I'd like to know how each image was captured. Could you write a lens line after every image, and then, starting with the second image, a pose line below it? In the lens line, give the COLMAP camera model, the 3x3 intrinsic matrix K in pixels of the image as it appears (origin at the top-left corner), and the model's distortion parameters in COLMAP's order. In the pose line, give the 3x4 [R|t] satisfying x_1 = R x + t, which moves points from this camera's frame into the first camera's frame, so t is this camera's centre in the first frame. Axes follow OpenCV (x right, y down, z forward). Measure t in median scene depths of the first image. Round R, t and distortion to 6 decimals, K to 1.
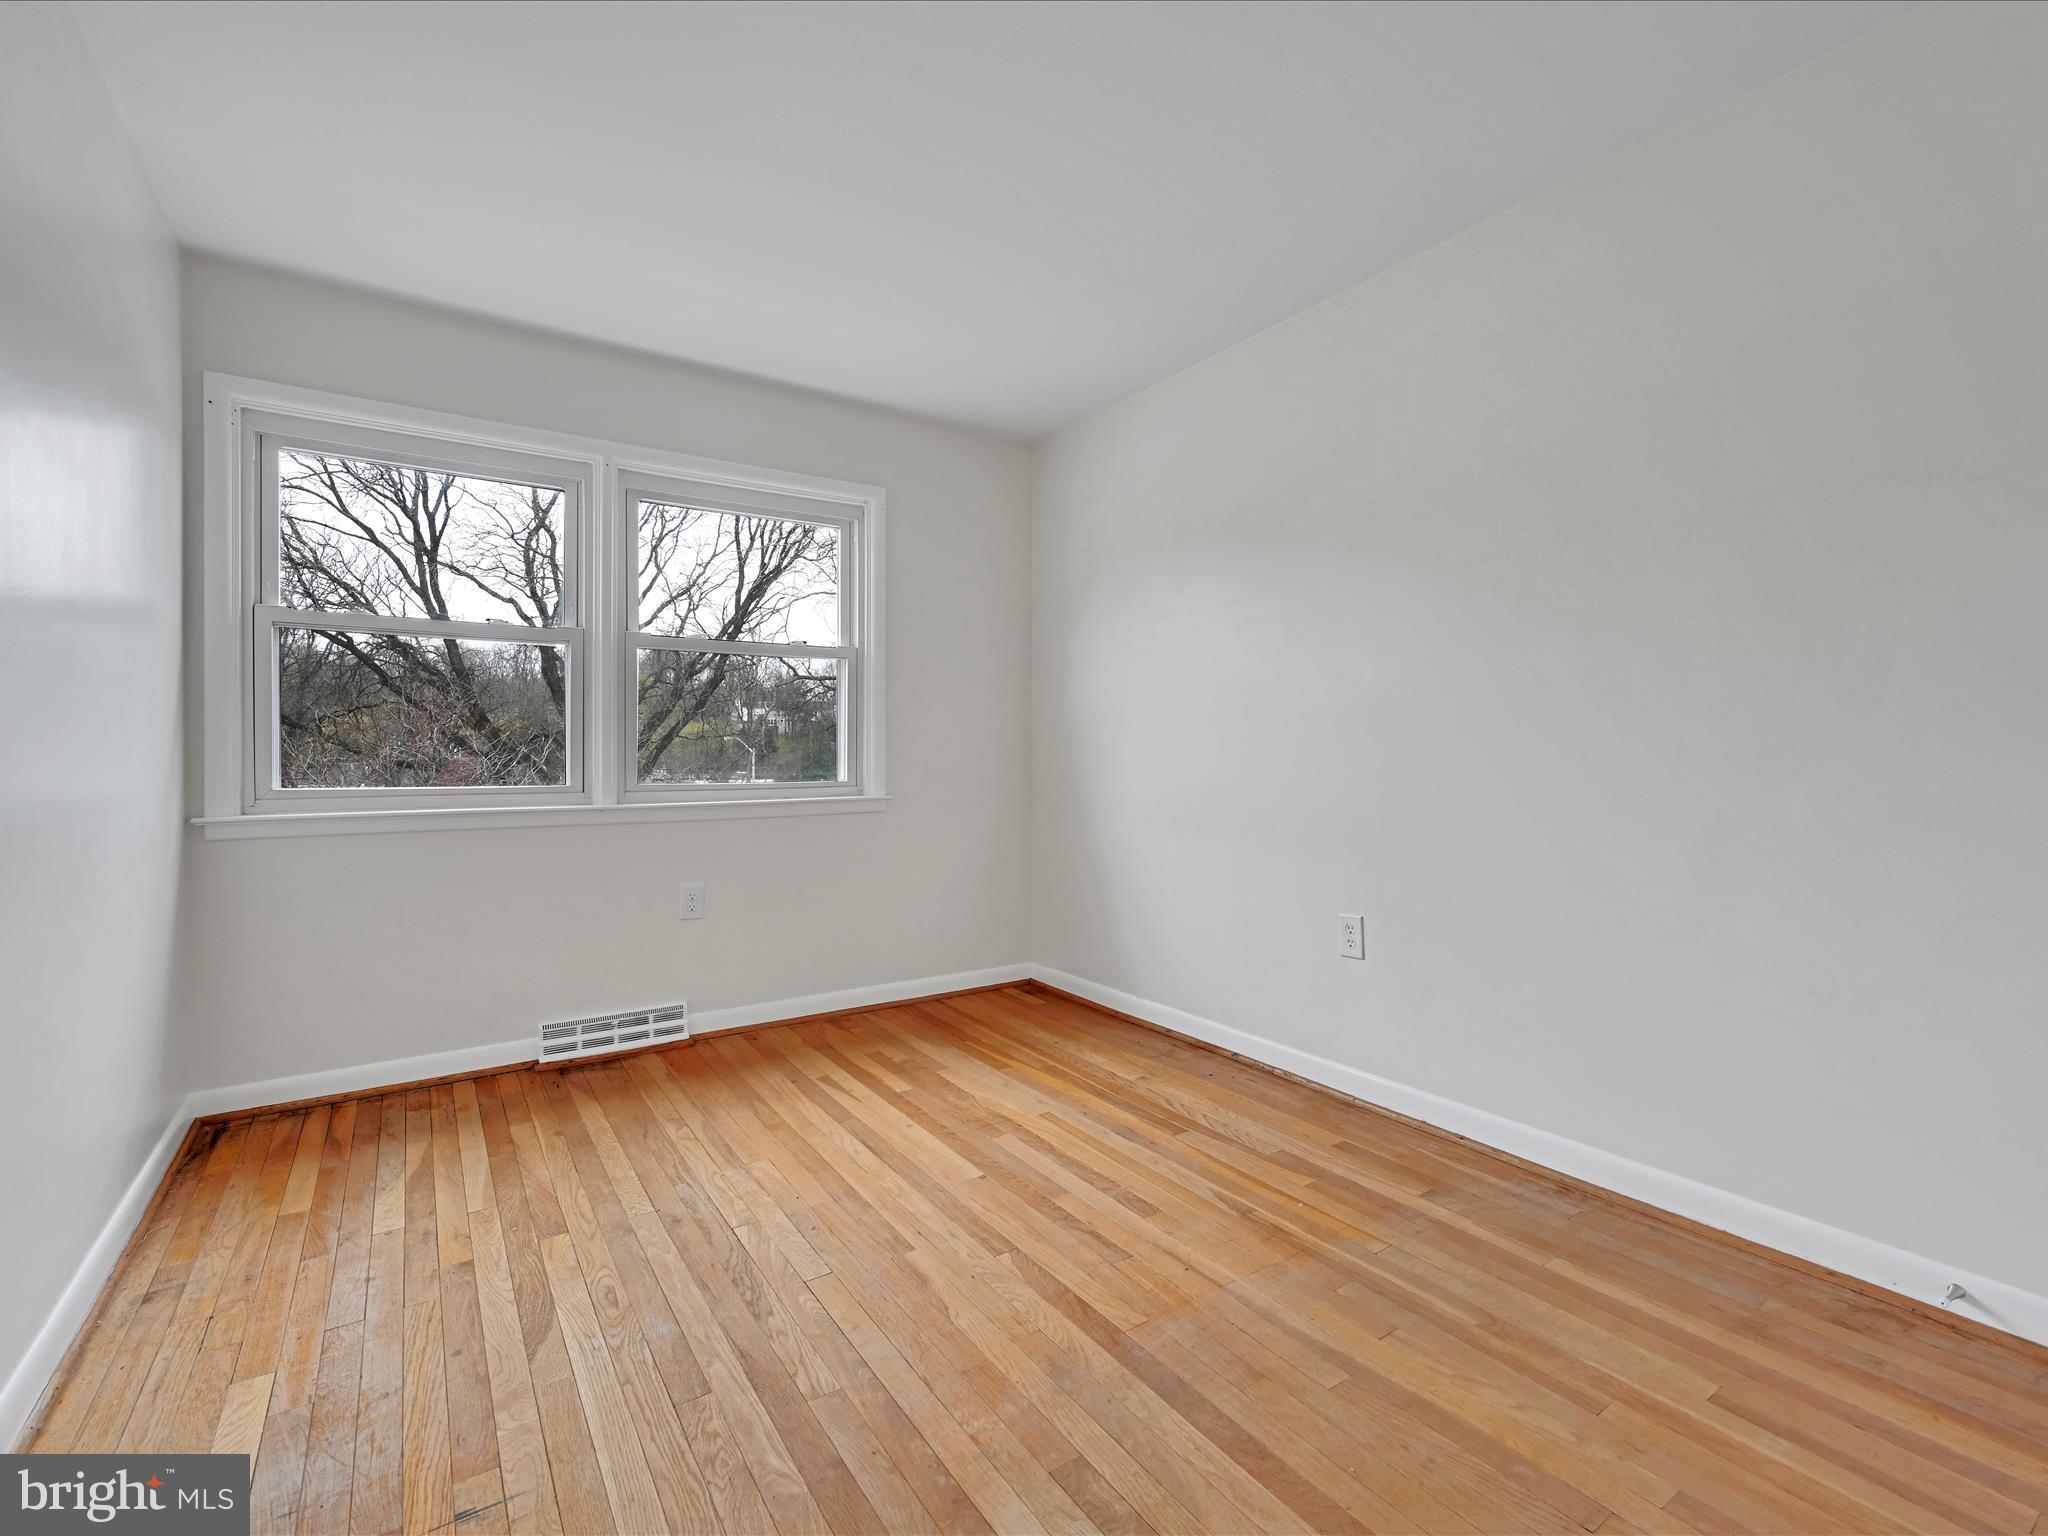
lens RADIAL K [[953.9, 0, 1031.8], [0, 953.9, 759.5], [0, 0, 1]] dist [0.002601, -0.000574]
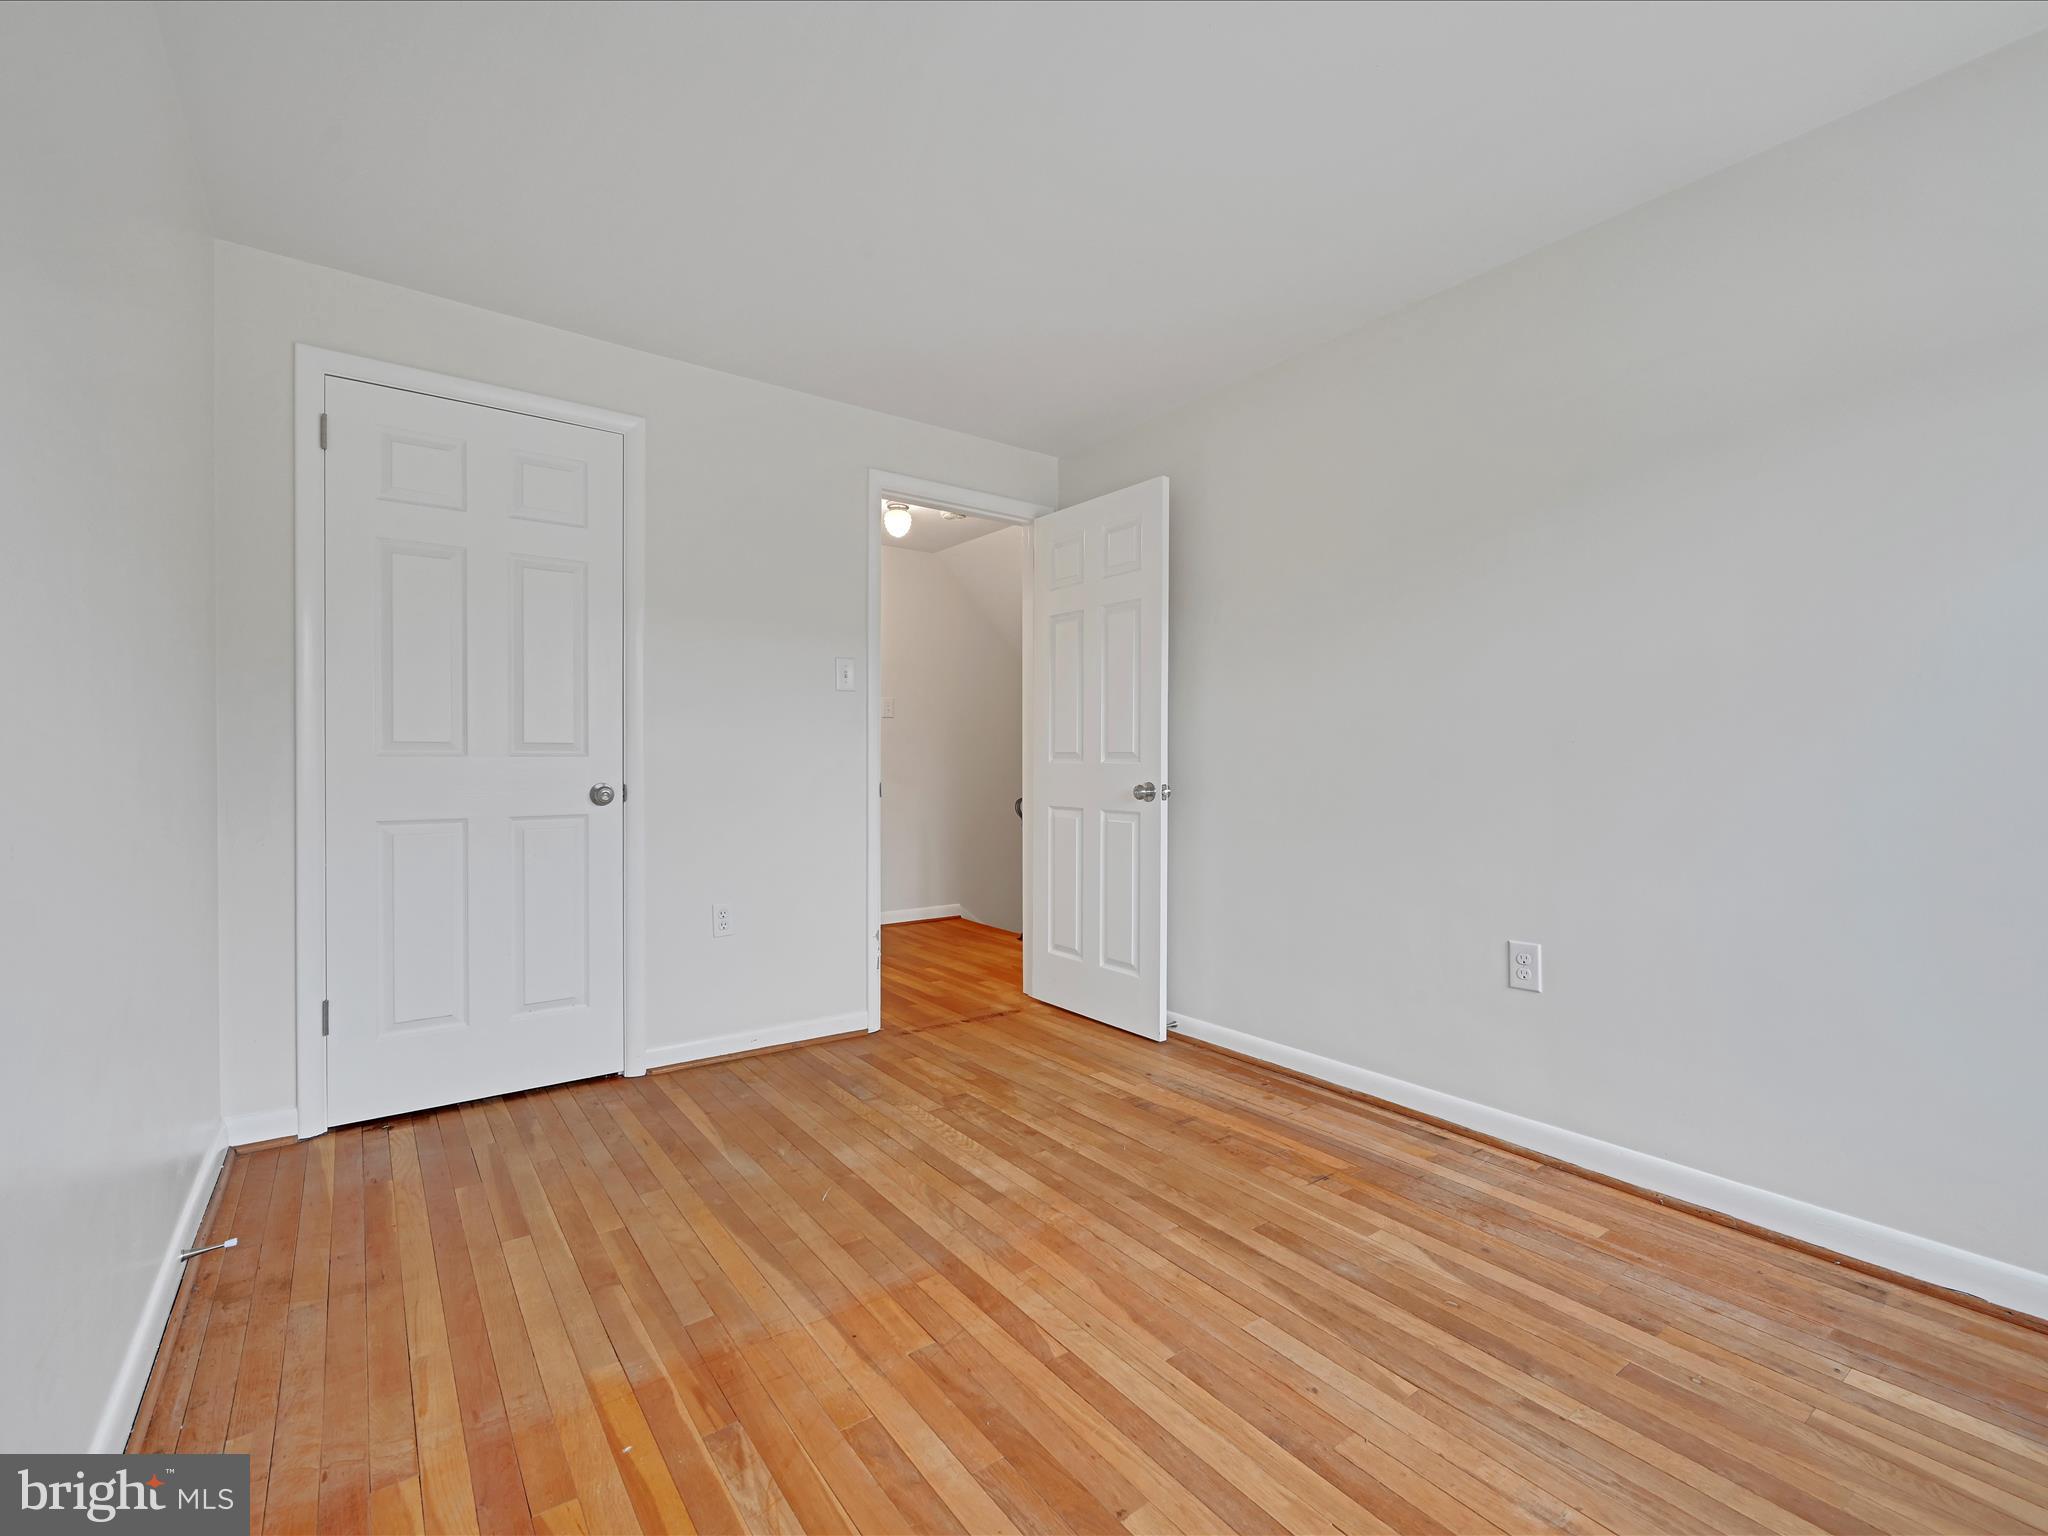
lens RADIAL K [[953.9, 0, 1031.8], [0, 953.9, 759.5], [0, 0, 1]] dist [0.002601, -0.000574]
pose [[-0.999228, 0.000395, -0.039273, 0.030620], [-0.000033, 0.999941, 0.010880, -0.024690], [0.039275, 0.010873, -0.999169, 1.963012]]
